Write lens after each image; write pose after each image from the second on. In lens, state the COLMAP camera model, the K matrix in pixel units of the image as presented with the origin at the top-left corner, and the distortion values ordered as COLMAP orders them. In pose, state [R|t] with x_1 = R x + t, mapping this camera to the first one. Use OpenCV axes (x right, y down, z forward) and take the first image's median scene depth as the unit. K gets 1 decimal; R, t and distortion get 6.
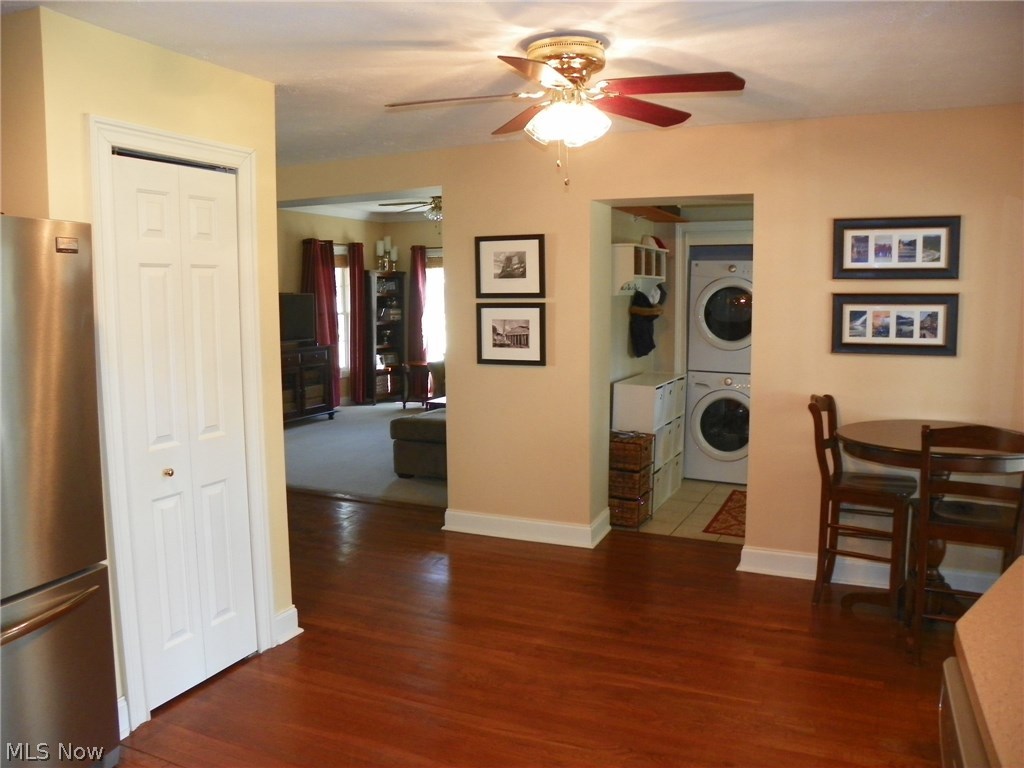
lens RADIAL K [[790.2, 0, 512.0], [0, 790.2, 384.0], [0, 0, 1]] dist [-0.007730, -0.003935]
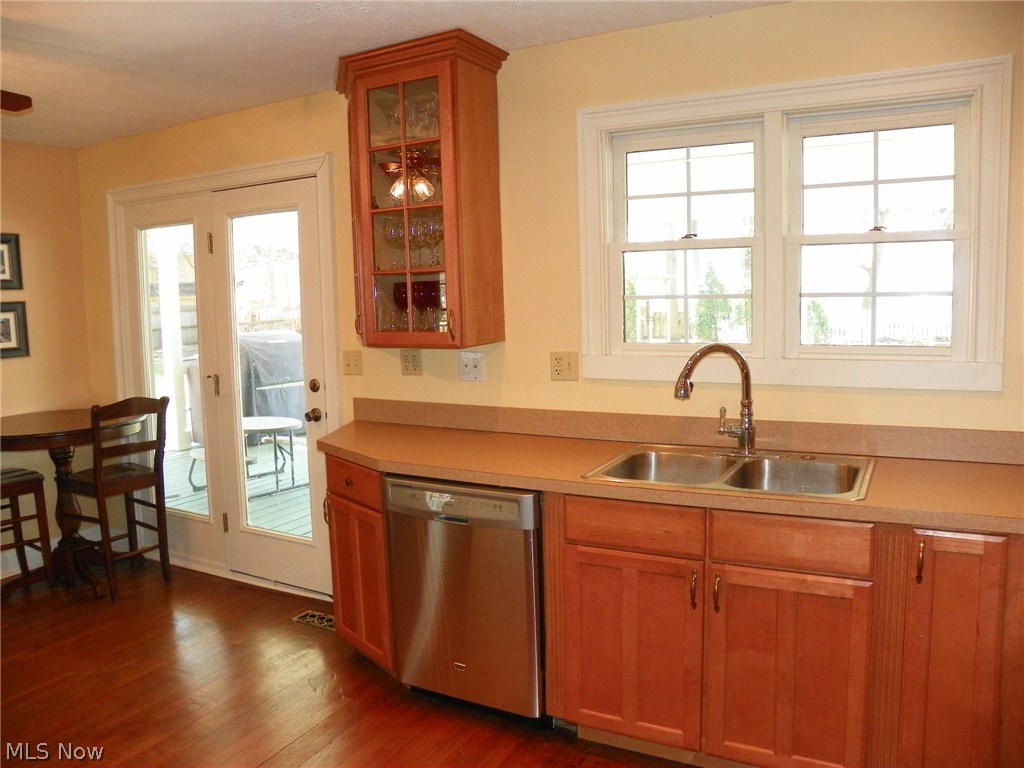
lens RADIAL K [[790.2, 0, 512.0], [0, 790.2, 384.0], [0, 0, 1]] dist [-0.007730, -0.003935]
pose [[0.090178, -0.111318, 0.989685, -0.522021], [0.138810, 0.985439, 0.098192, -0.009479], [-0.986205, 0.128523, 0.104317, 0.183734]]
